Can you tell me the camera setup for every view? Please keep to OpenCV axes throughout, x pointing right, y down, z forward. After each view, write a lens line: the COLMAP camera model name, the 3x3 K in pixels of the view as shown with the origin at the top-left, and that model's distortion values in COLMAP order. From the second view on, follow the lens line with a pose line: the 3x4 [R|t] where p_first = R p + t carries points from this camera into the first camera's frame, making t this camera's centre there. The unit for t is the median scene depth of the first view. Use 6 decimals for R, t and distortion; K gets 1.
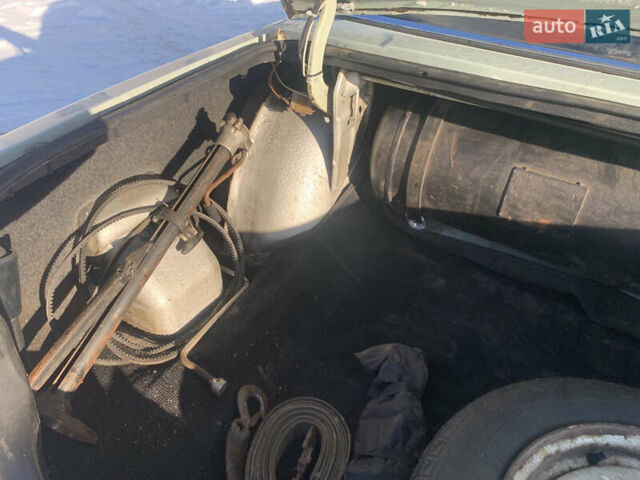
lens RADIAL K [[491.8, 0, 317.5], [0, 491.8, 239.5], [0, 0, 1]] dist [0.012933, -0.038918]
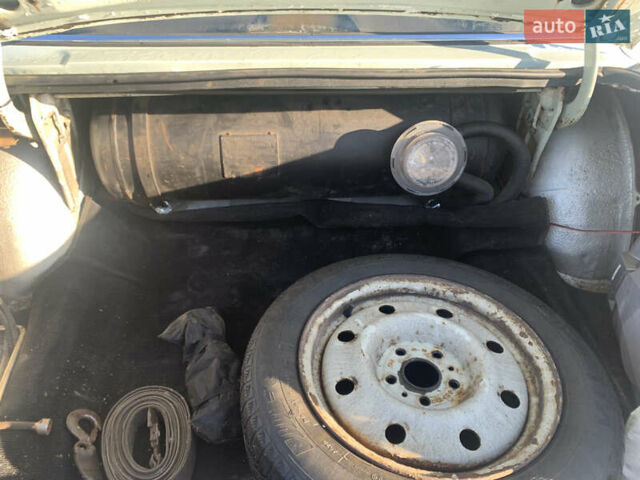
lens RADIAL K [[491.8, 0, 320.2], [0, 491.8, 240.8], [0, 0, 1]] dist [0.012933, -0.038918]
pose [[0.807399, -0.388593, 0.443962, -0.039913], [0.369801, 0.919628, 0.132407, 0.021882], [-0.459732, 0.057272, 0.886209, -0.171601]]
